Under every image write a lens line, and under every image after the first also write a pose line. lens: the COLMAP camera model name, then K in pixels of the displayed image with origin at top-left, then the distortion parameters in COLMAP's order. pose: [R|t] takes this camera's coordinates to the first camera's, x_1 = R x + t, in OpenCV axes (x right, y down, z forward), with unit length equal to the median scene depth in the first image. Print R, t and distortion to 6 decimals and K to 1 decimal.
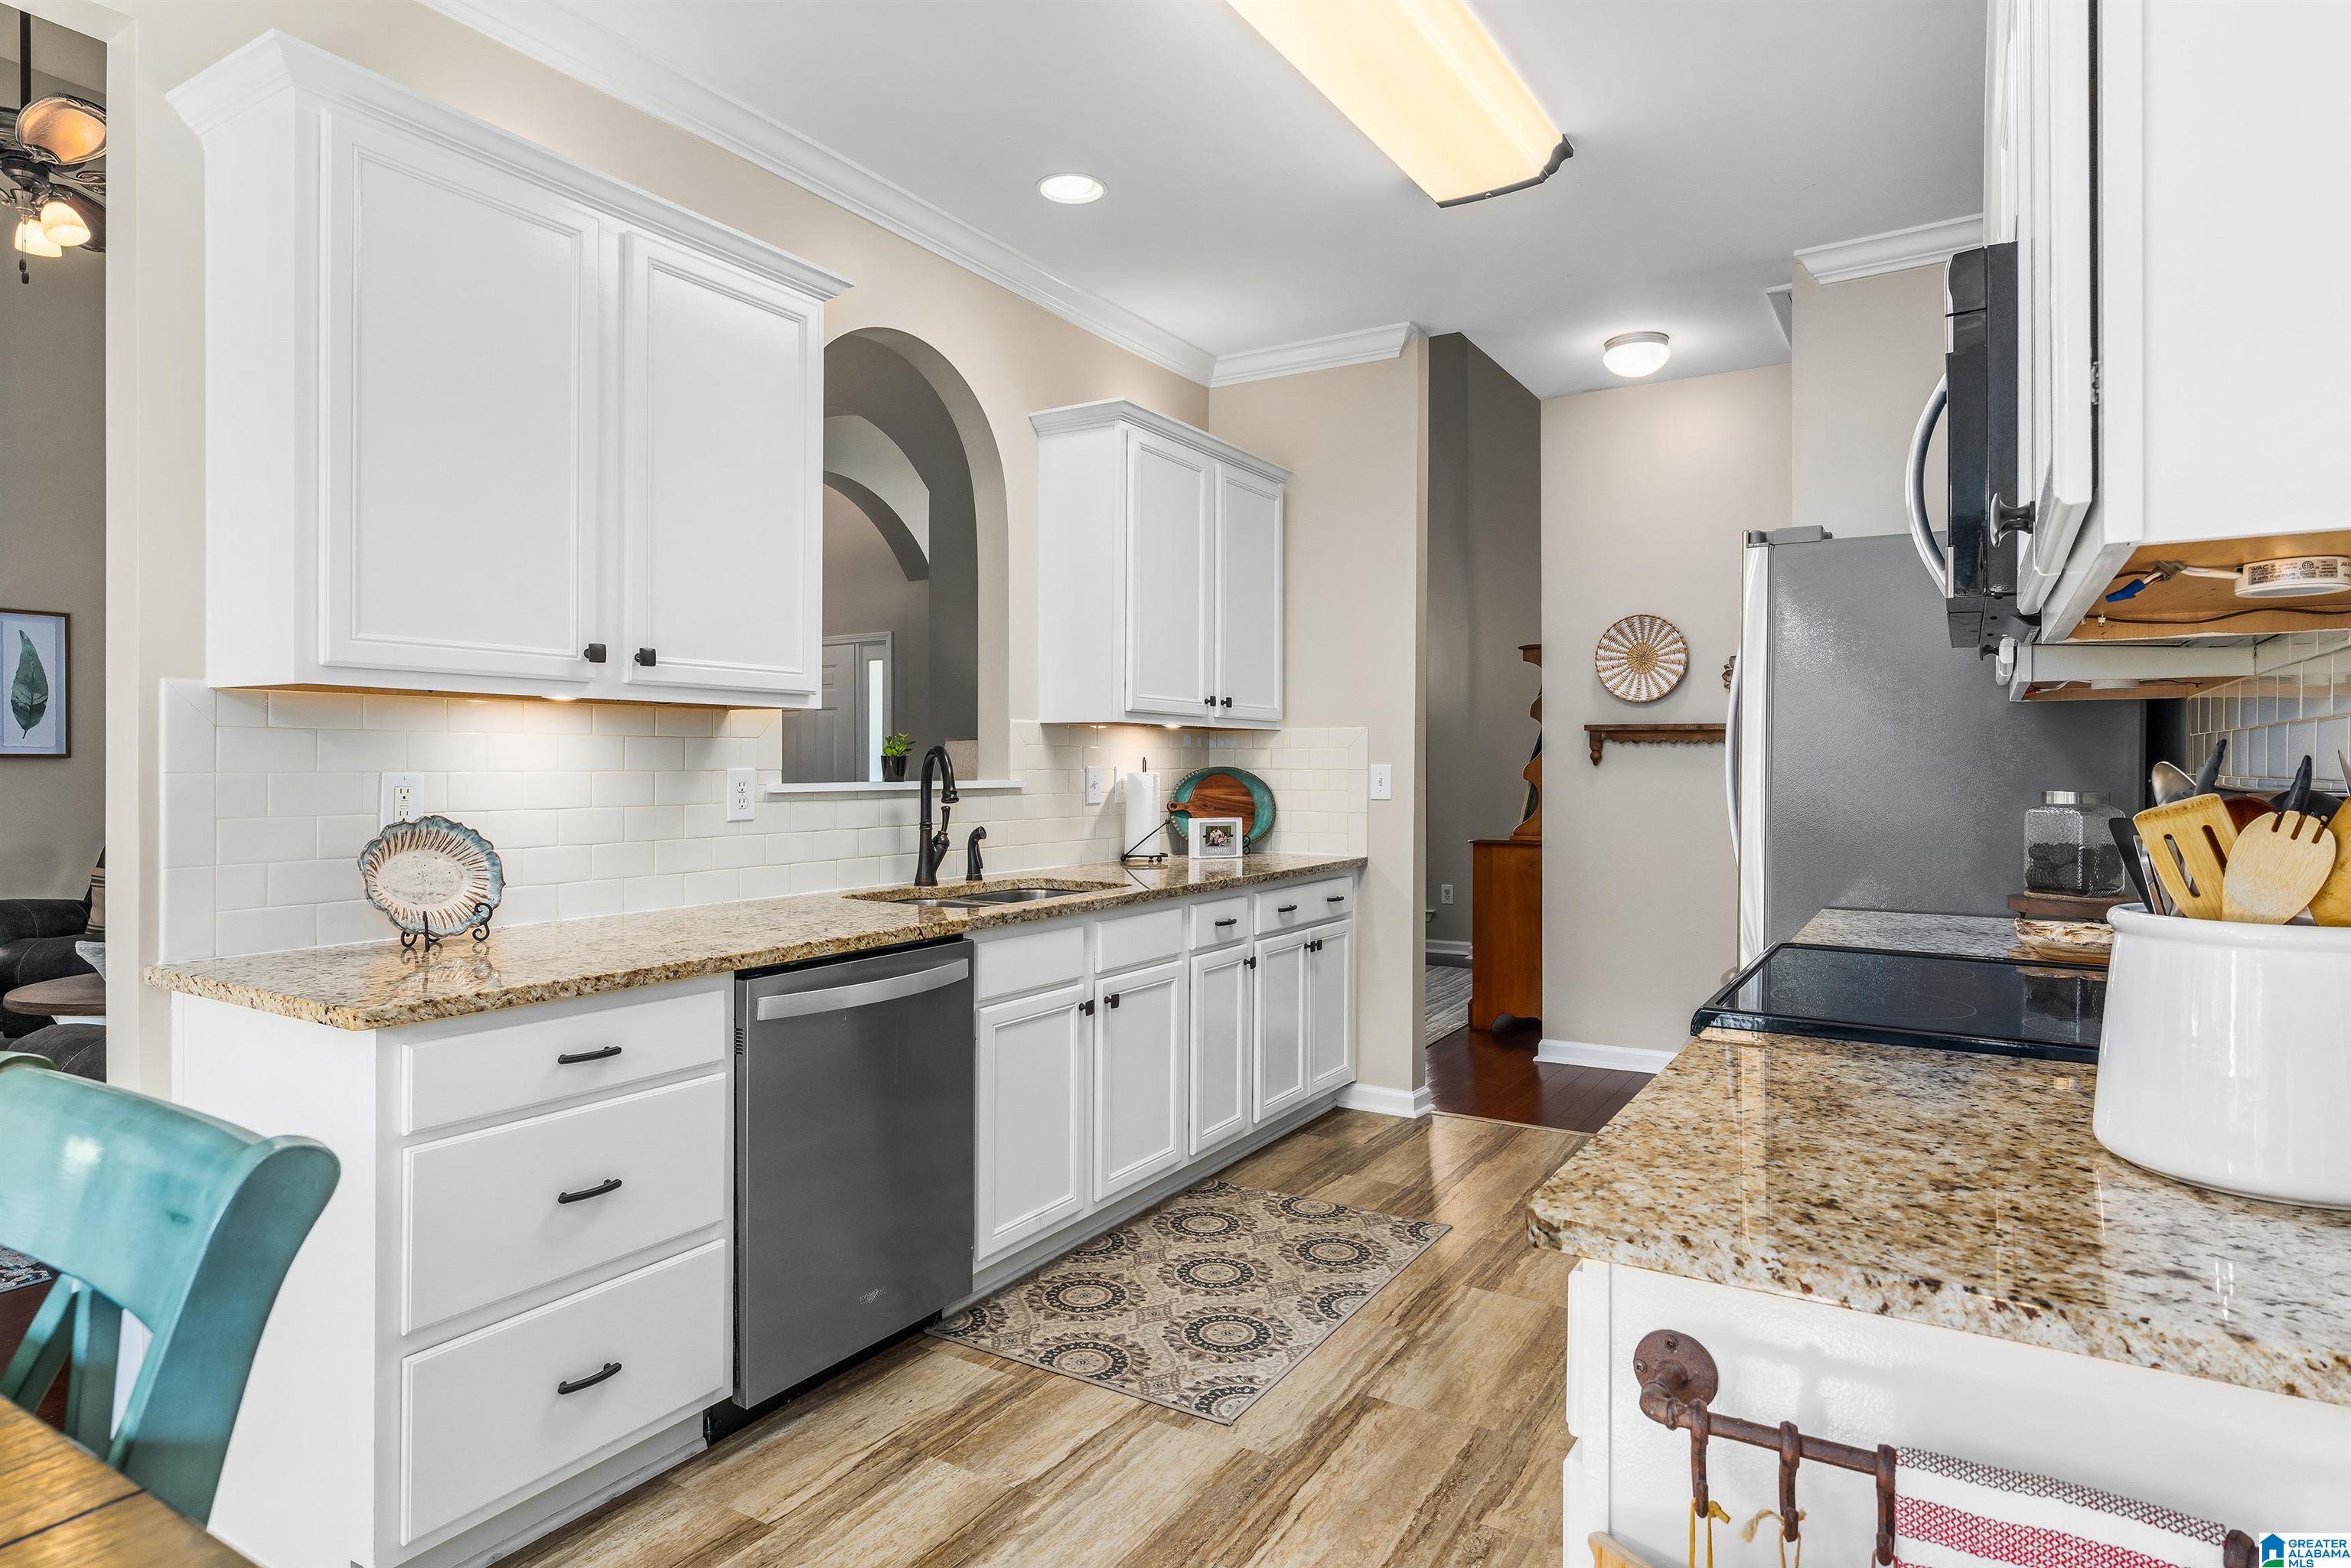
lens RADIAL K [[1274.9, 0, 1170.6], [0, 1274.9, 778.7], [0, 0, 1]] dist [-0.008319, 0.001949]
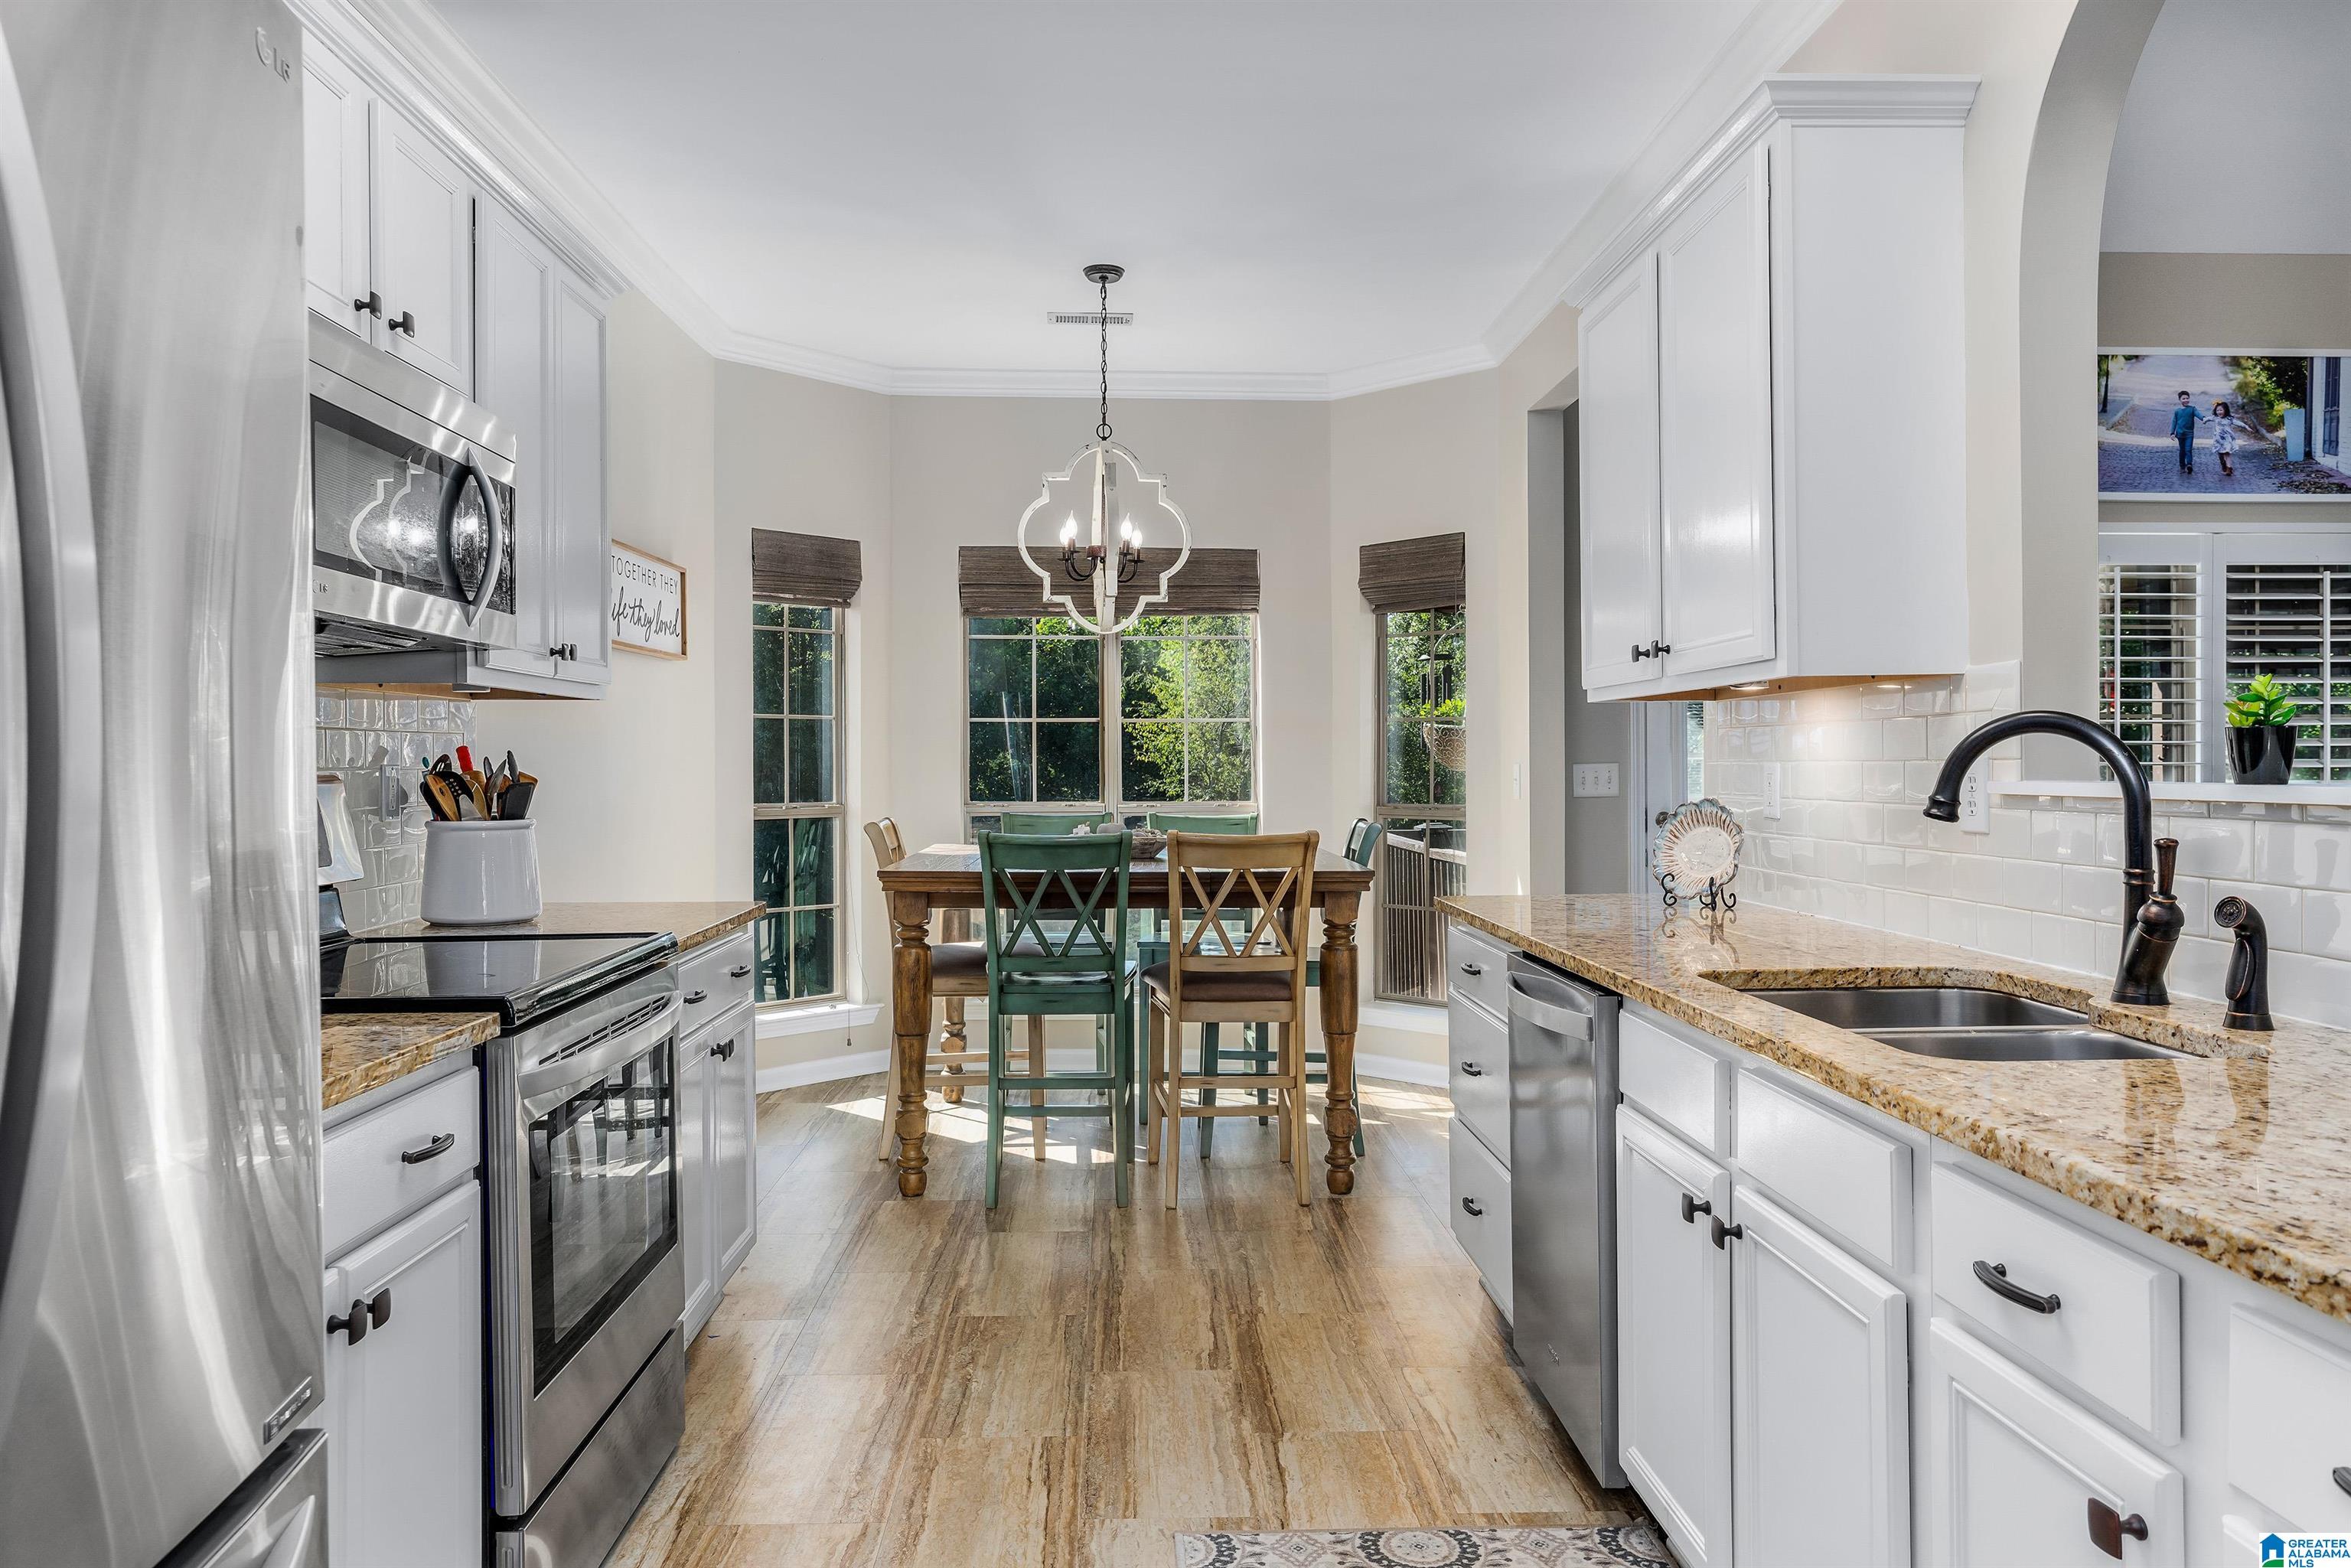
lens RADIAL K [[1595.2, 0, 1182.9], [0, 1595.2, 780.1], [0, 0, 1]] dist [0.003813, 0.000554]
pose [[-0.831163, 0.010484, -0.555930, 0.647287], [0.003661, 0.999904, 0.013383, -0.009879], [0.556017, 0.009088, -0.831121, 1.940523]]
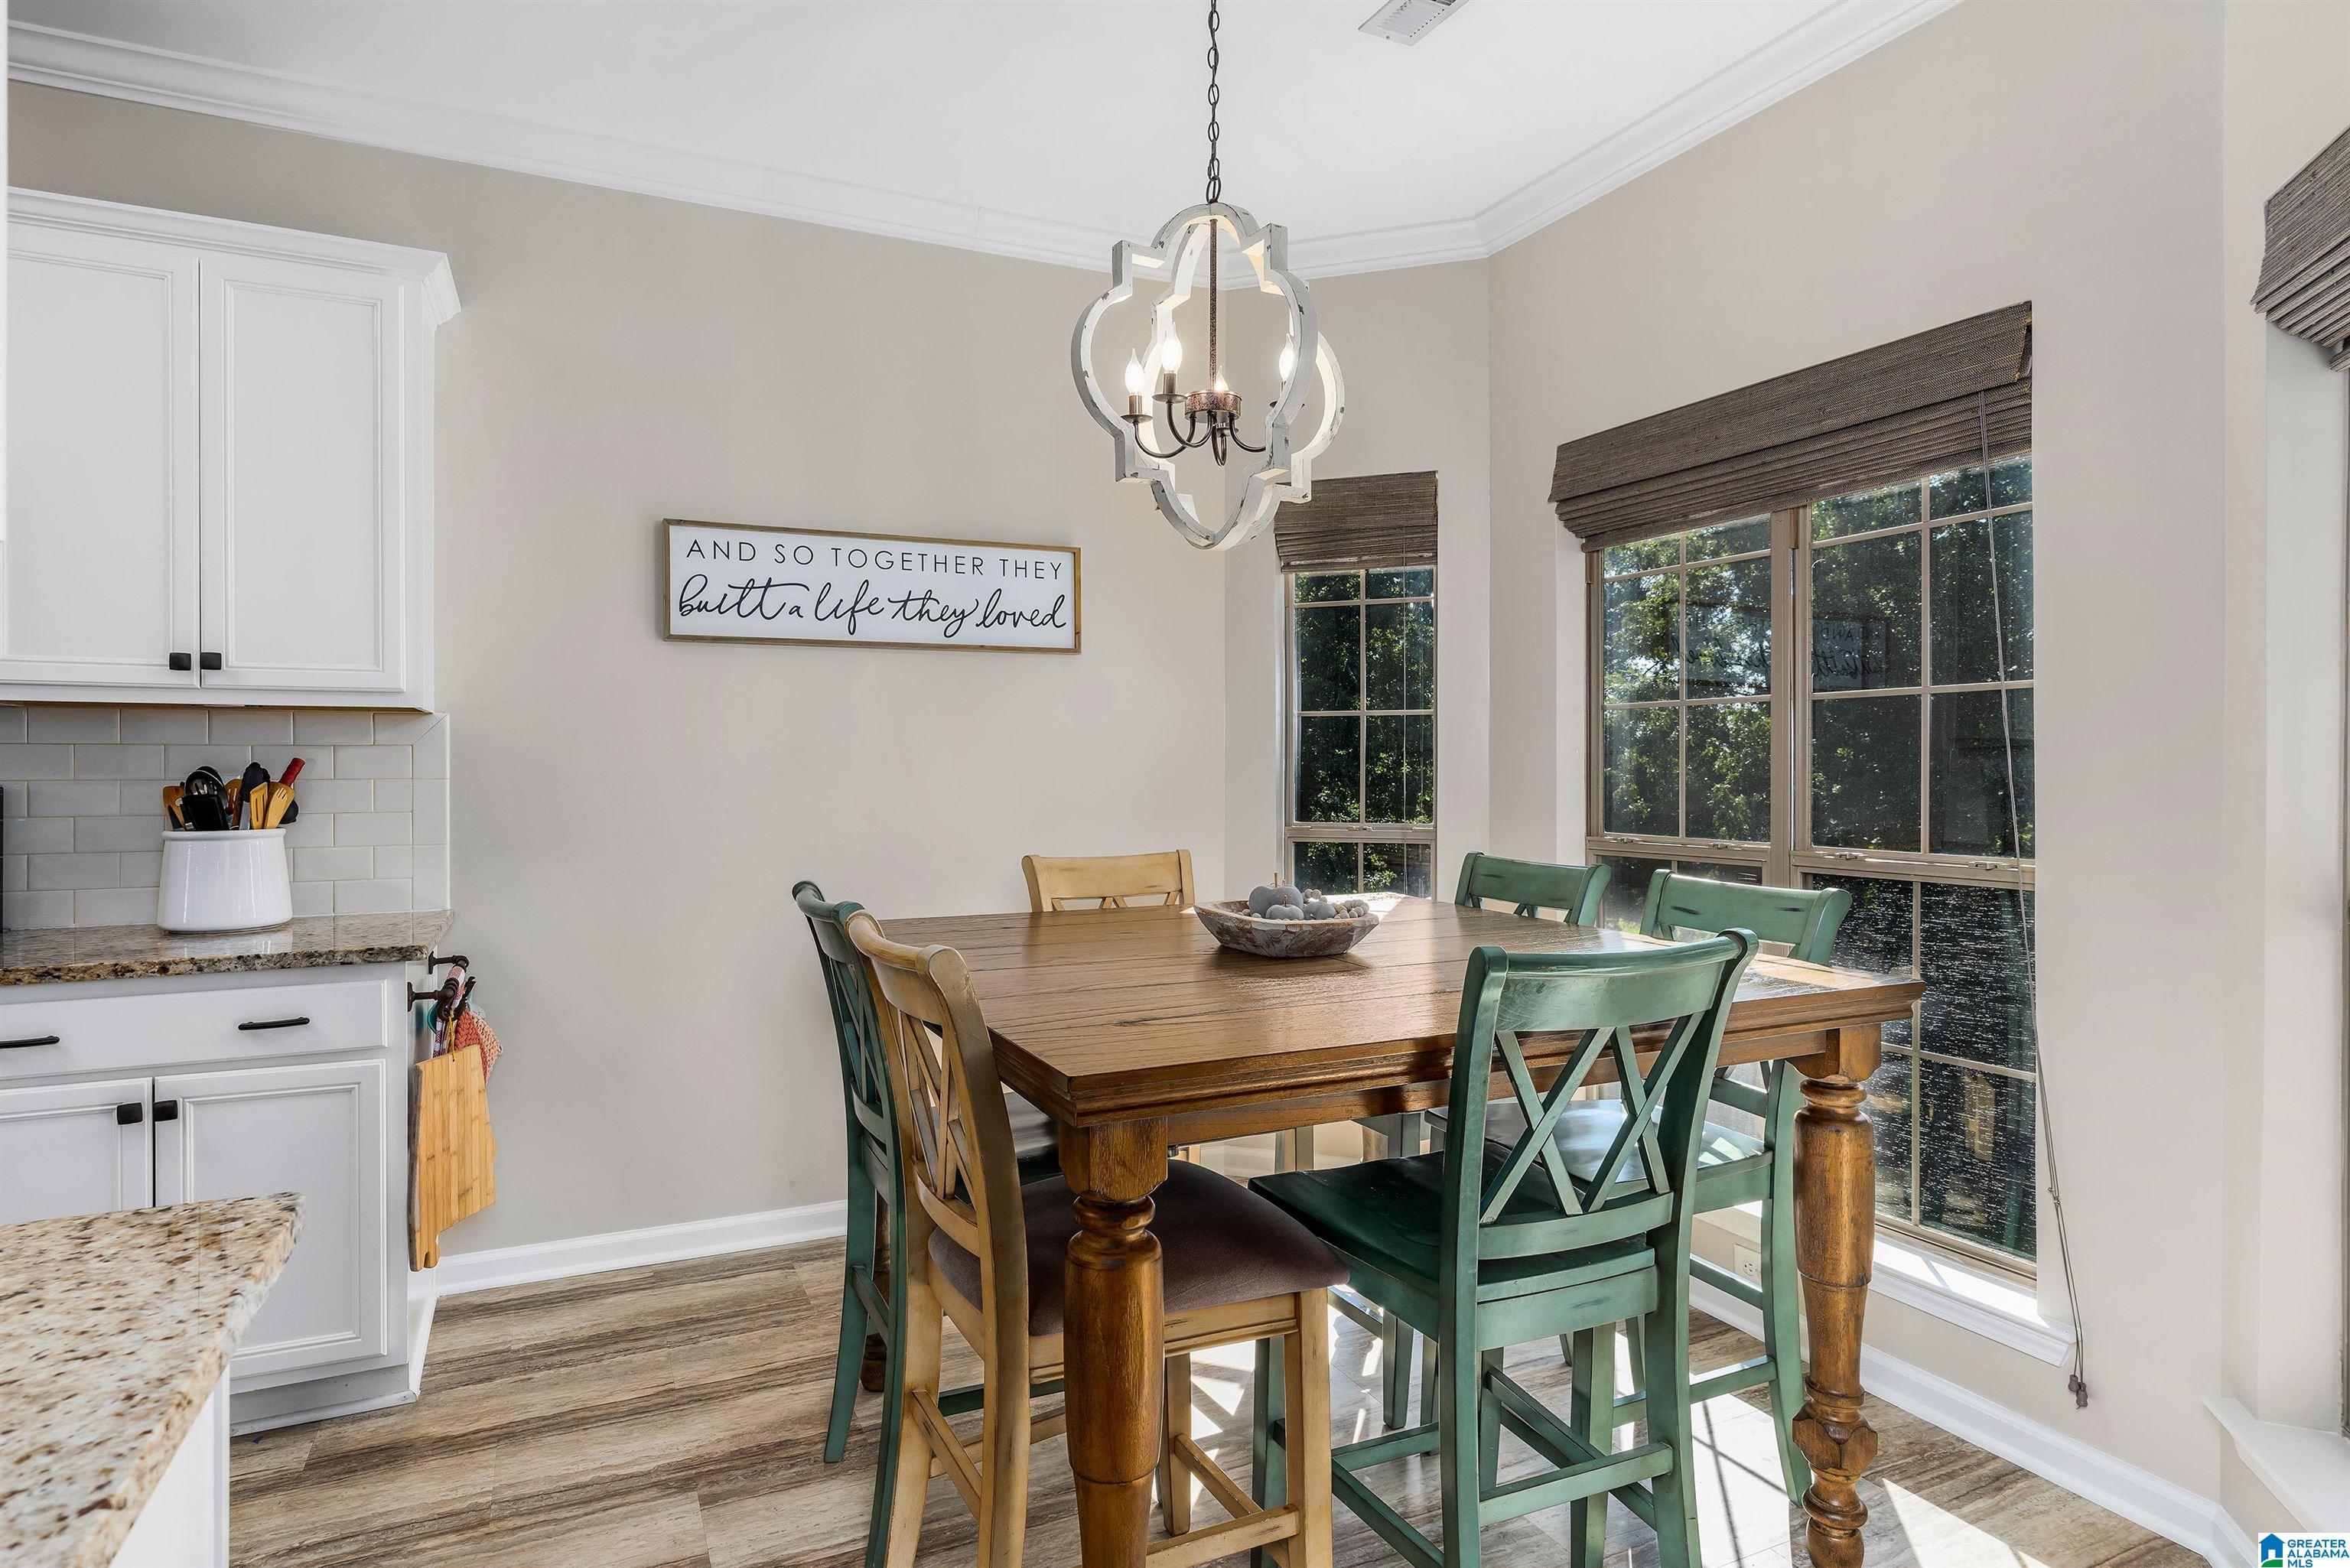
lens RADIAL K [[1274.3, 0, 1170.0], [0, 1274.3, 761.5], [0, 0, 1]] dist [-0.008319, 0.001949]
pose [[-0.837635, 0.000664, 0.546230, -0.960930], [0.000381, 1.000000, -0.000631, -0.015489], [-0.546230, -0.000320, -0.837635, 0.928227]]
